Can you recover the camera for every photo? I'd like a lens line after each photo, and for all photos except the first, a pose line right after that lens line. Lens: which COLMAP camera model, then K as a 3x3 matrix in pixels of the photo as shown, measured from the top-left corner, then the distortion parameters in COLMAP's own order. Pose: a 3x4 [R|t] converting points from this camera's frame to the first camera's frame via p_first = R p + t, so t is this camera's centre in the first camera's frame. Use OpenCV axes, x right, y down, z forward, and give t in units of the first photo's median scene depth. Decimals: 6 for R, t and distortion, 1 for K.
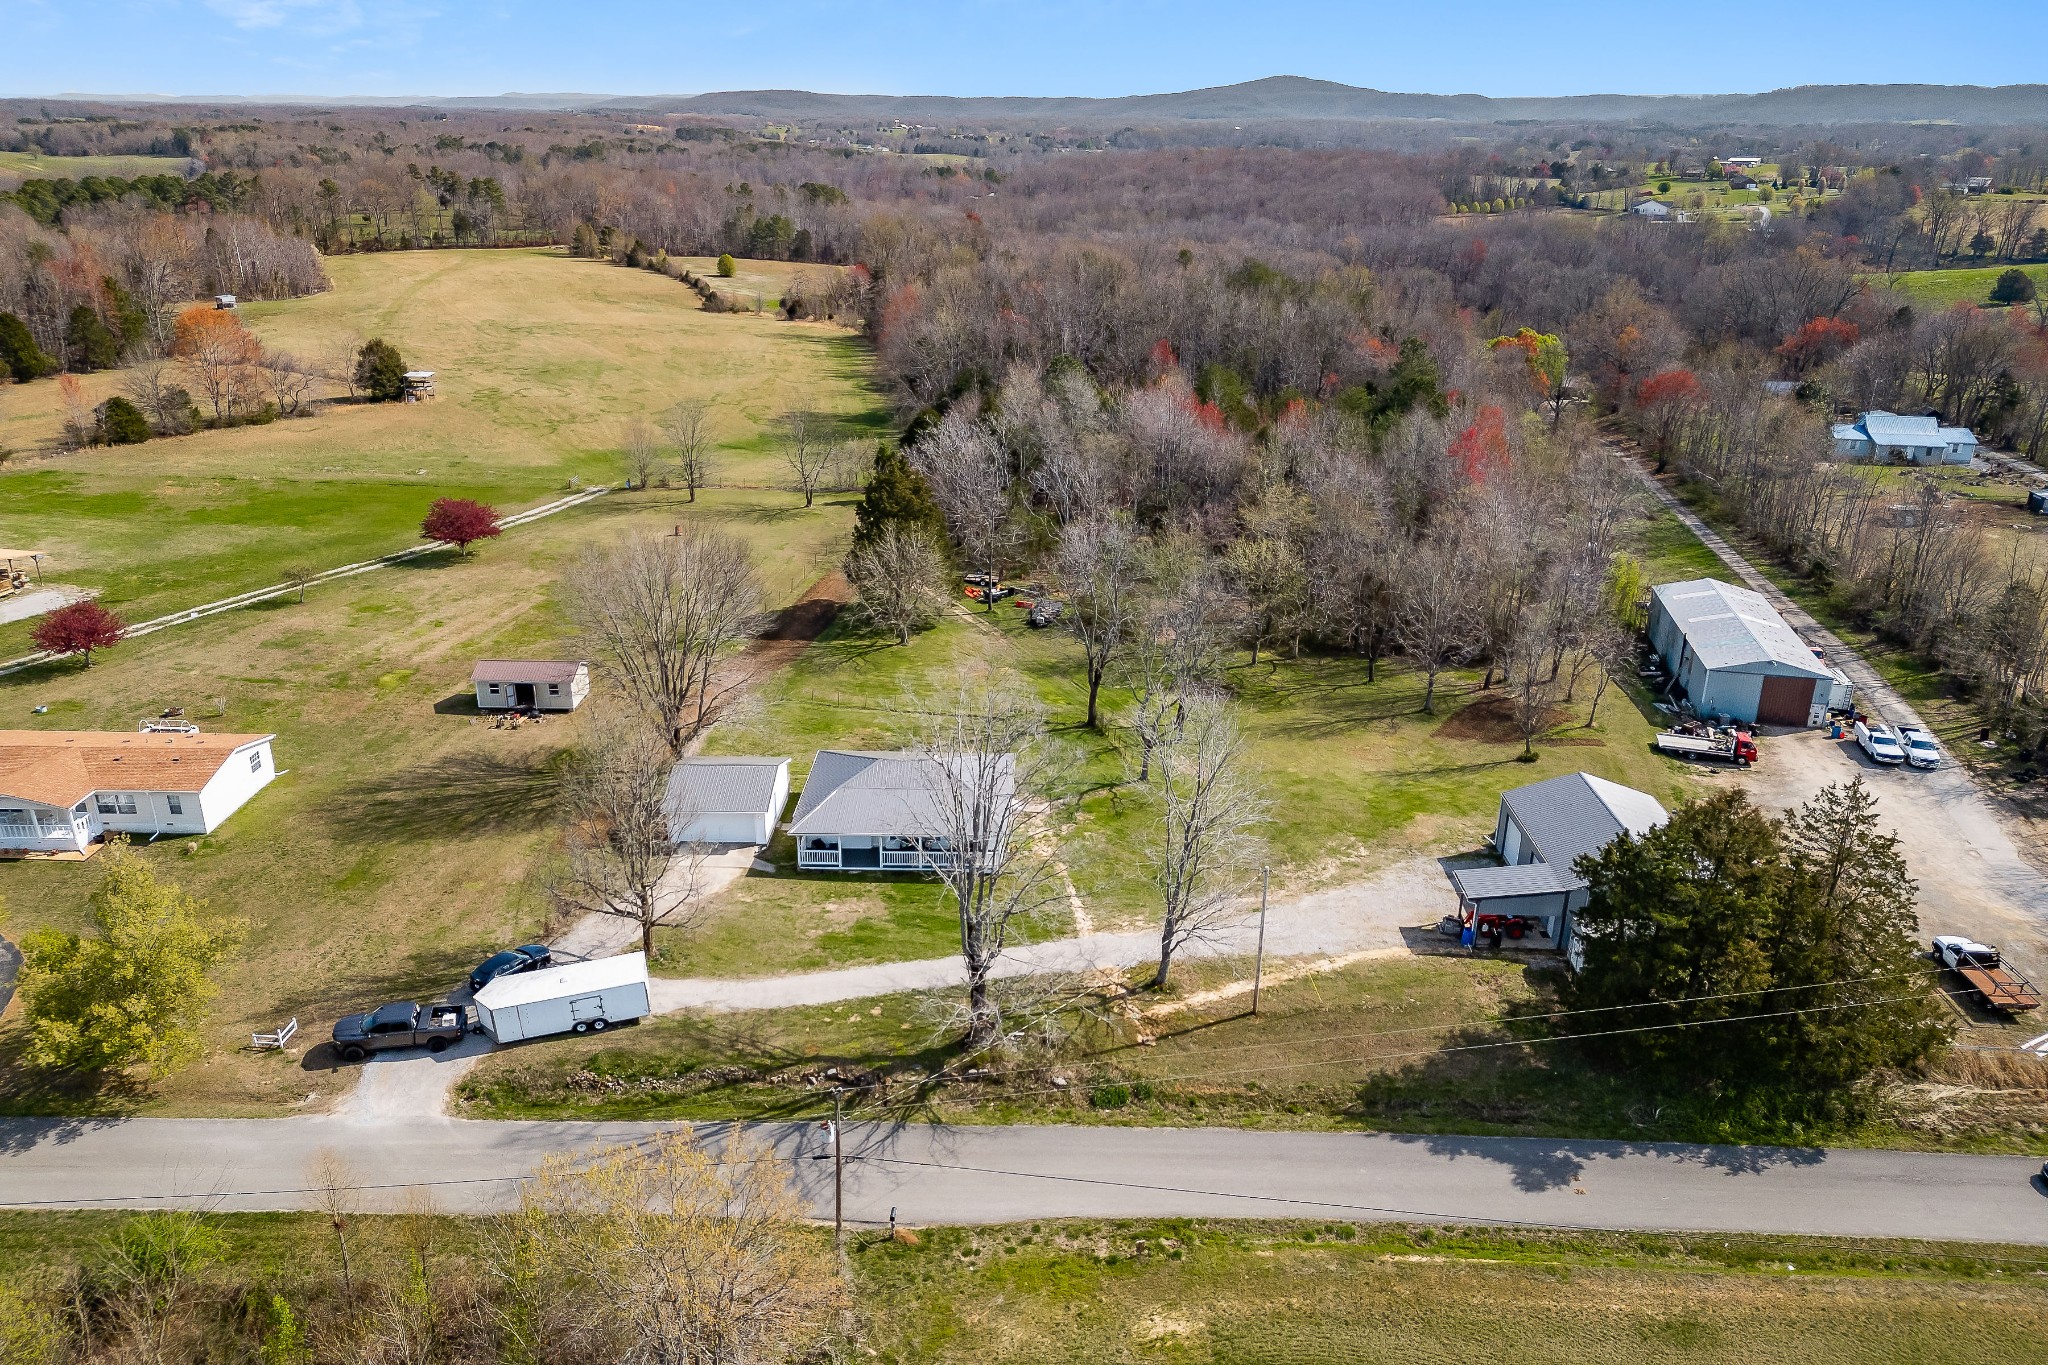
lens RADIAL K [[1406.7, 0, 1019.5], [0, 1406.7, 649.0], [0, 0, 1]] dist [0.068418, -0.058132]
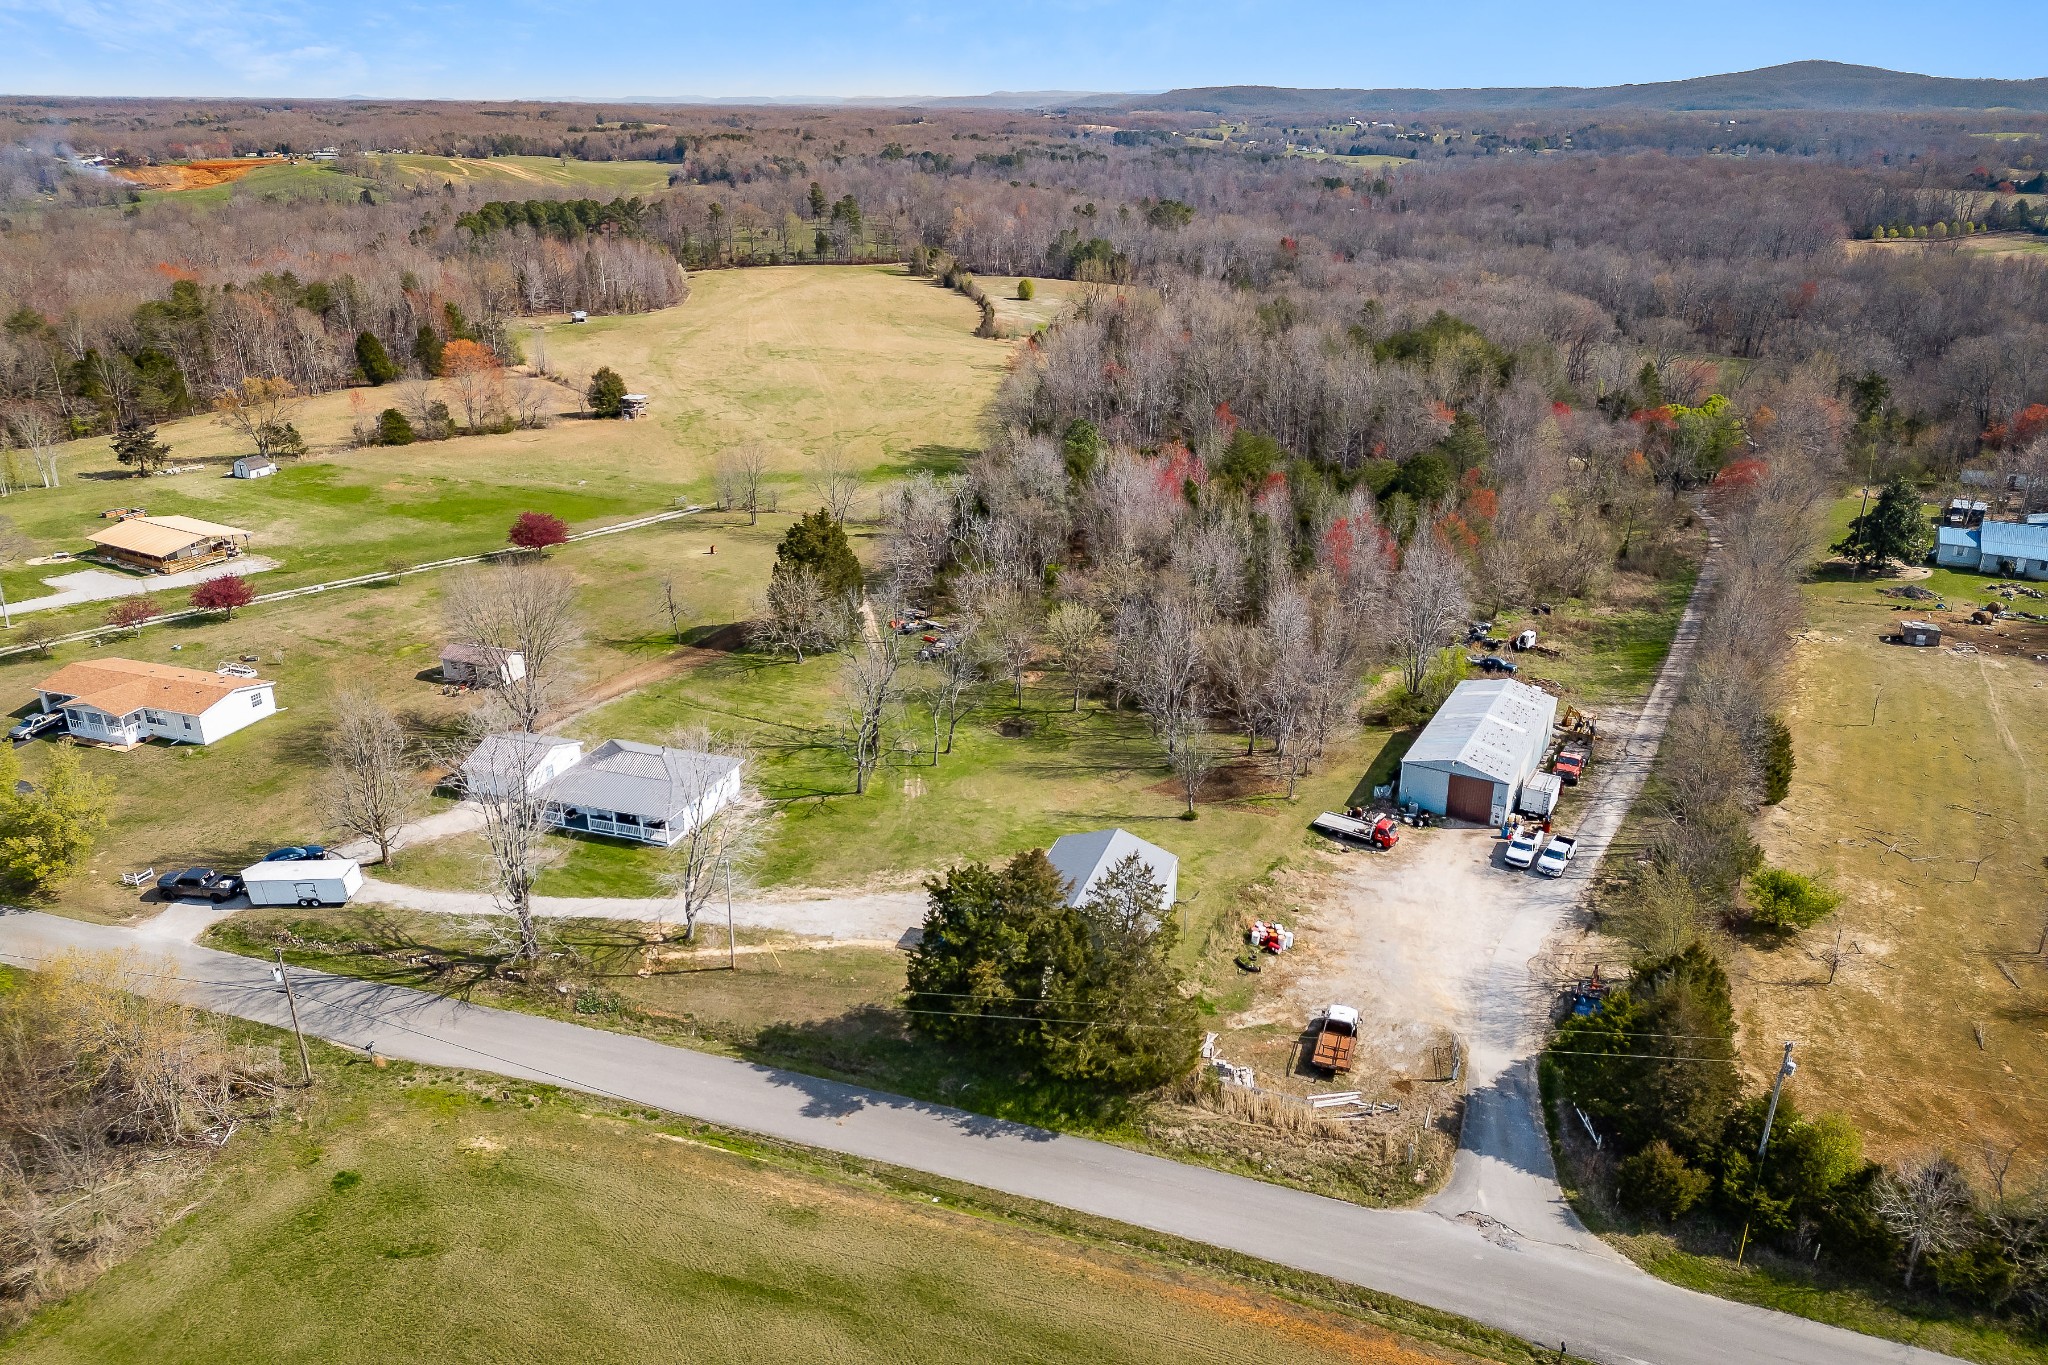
lens RADIAL K [[1406.7, 0, 1019.5], [0, 1406.7, 649.0], [0, 0, 1]] dist [0.068418, -0.058132]
pose [[0.955494, 0.101570, -0.276974, 0.489634], [-0.101114, 0.994747, 0.015968, -0.059974], [0.277141, 0.012748, 0.960745, -0.141905]]
